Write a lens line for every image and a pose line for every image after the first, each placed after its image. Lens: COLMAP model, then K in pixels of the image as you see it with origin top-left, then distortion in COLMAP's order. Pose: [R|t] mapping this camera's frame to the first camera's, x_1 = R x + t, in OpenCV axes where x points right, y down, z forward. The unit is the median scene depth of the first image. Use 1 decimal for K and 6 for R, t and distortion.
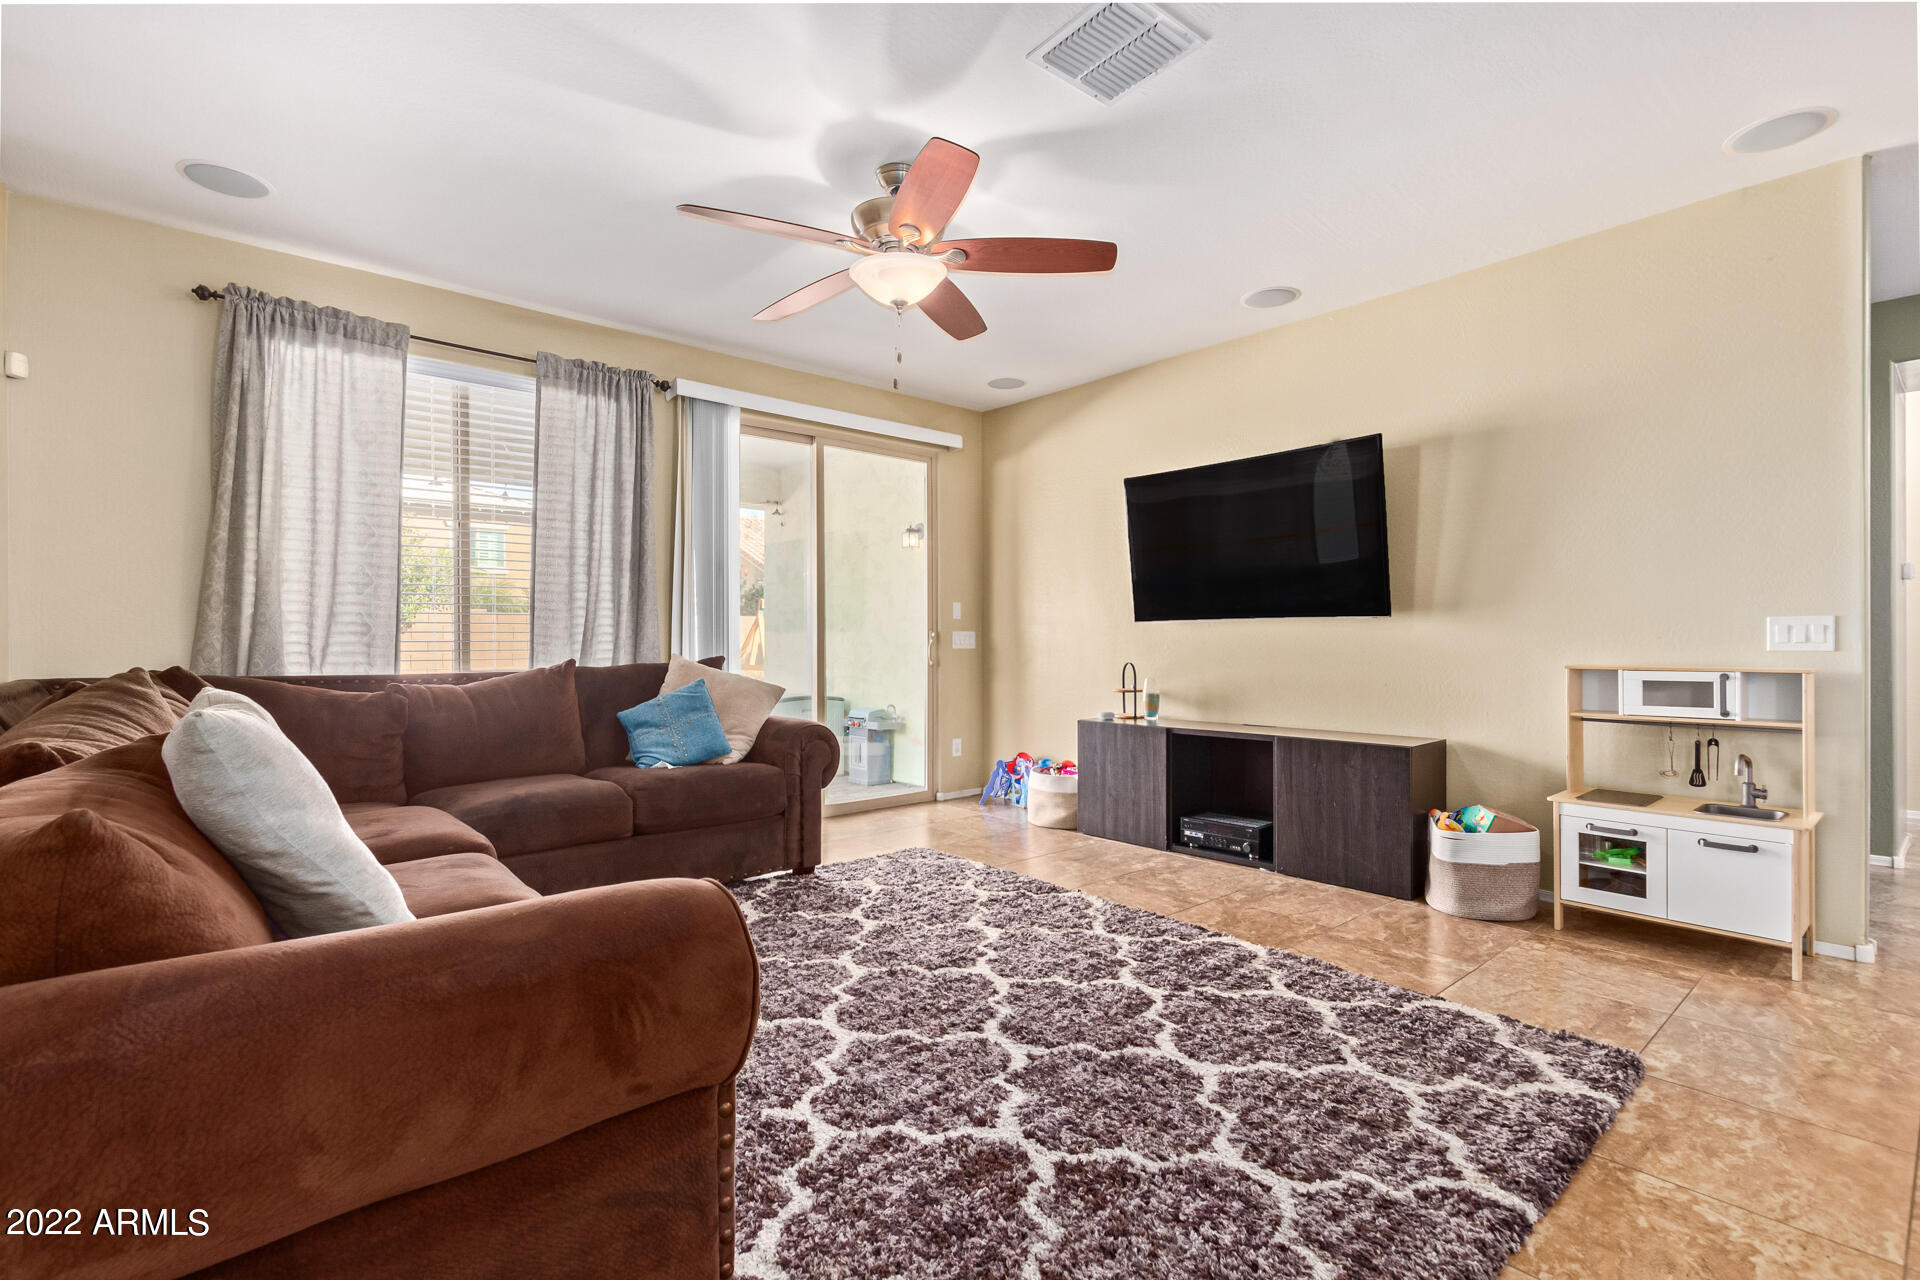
lens RADIAL K [[875.6, 0, 960.8], [0, 875.6, 647.5], [0, 0, 1]] dist [0.003951, 0.000383]
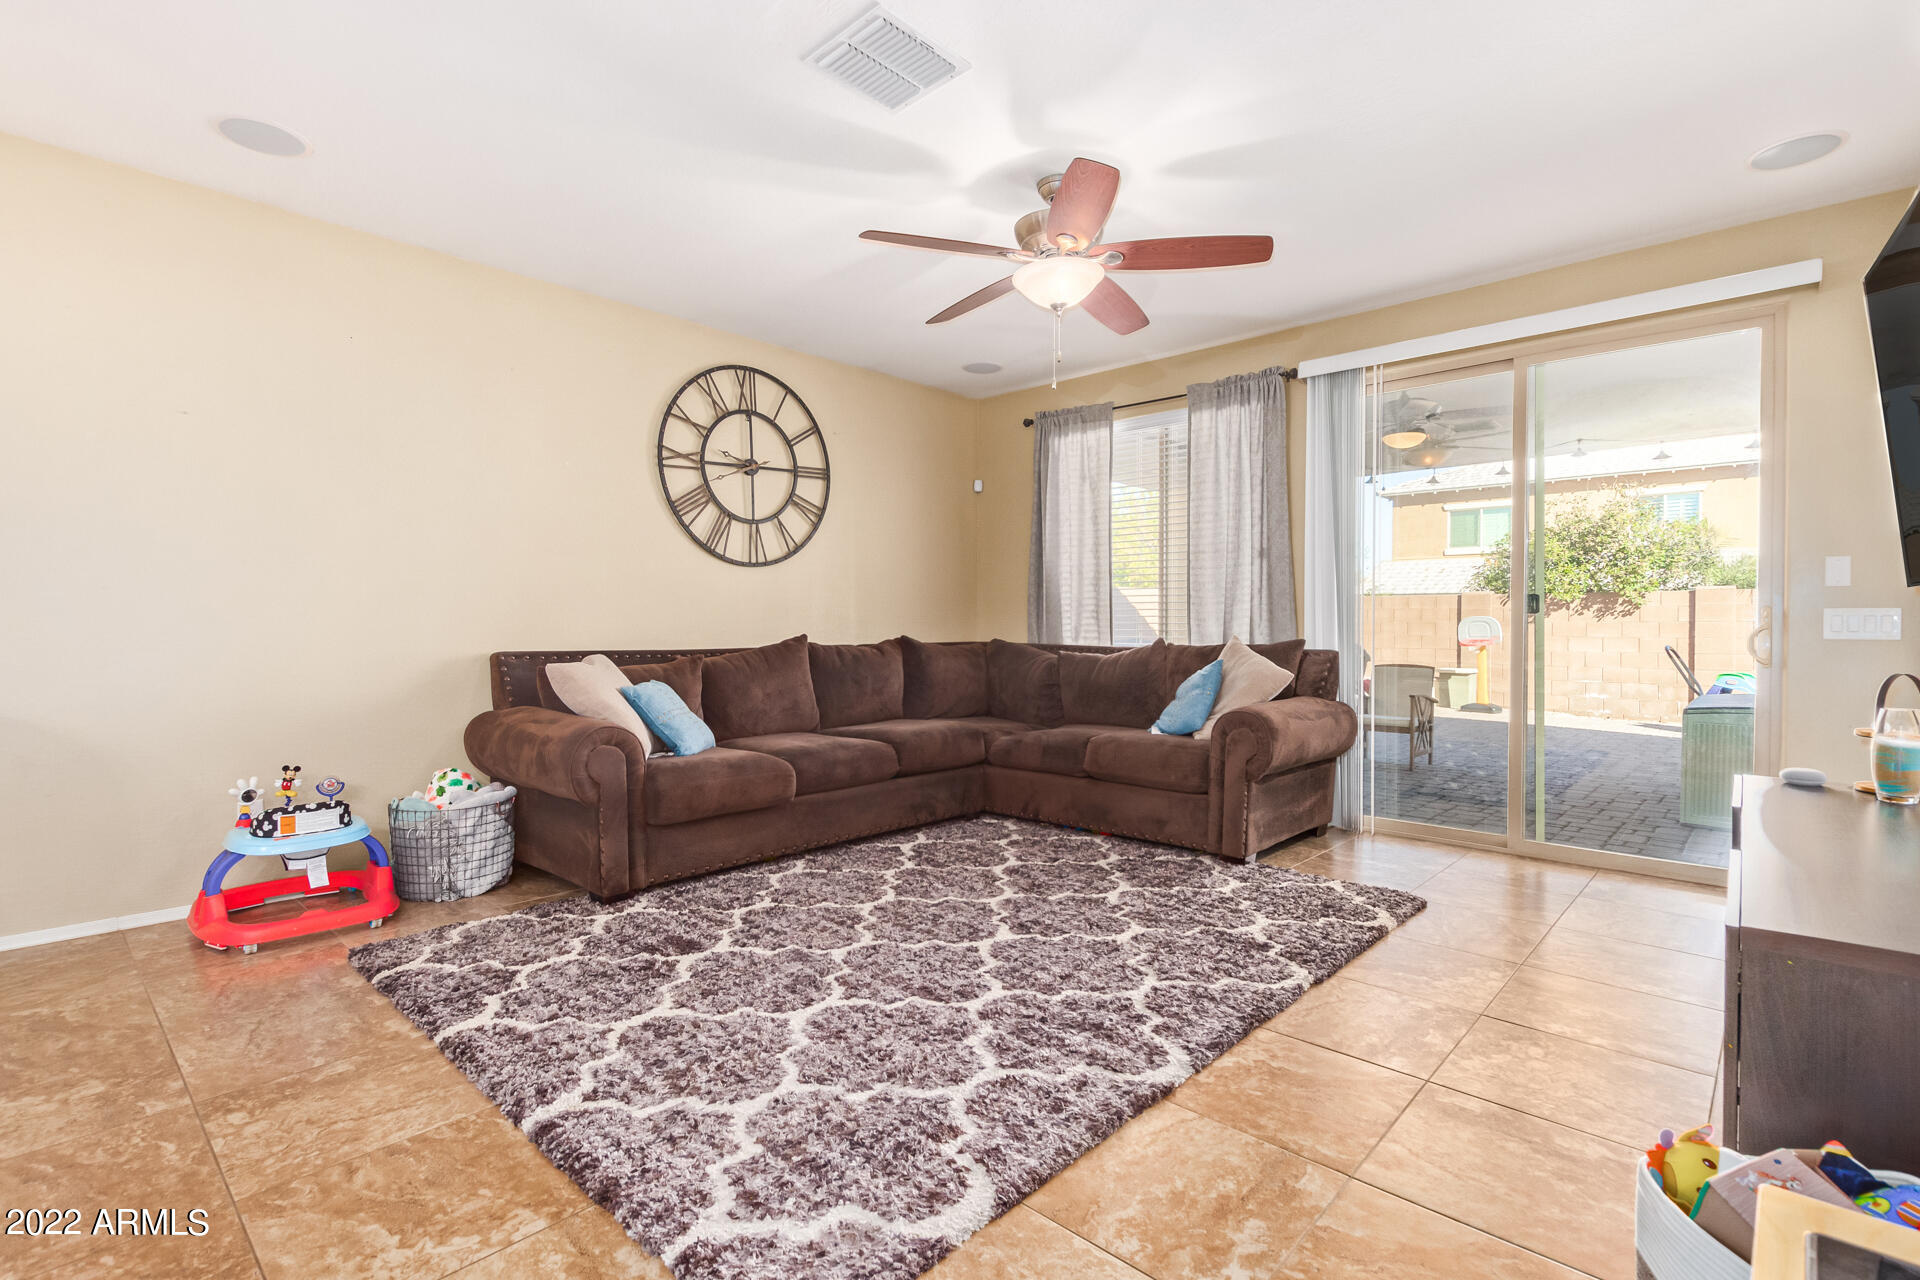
lens RADIAL K [[889.0, 0, 965.7], [0, 889.0, 641.7], [0, 0, 1]] dist [0.003890, 0.000616]
pose [[0.111624, 0.022867, -0.993487, 0.946854], [-0.008942, 0.999718, 0.022006, -0.008295], [0.993710, 0.006427, 0.111797, 0.732129]]
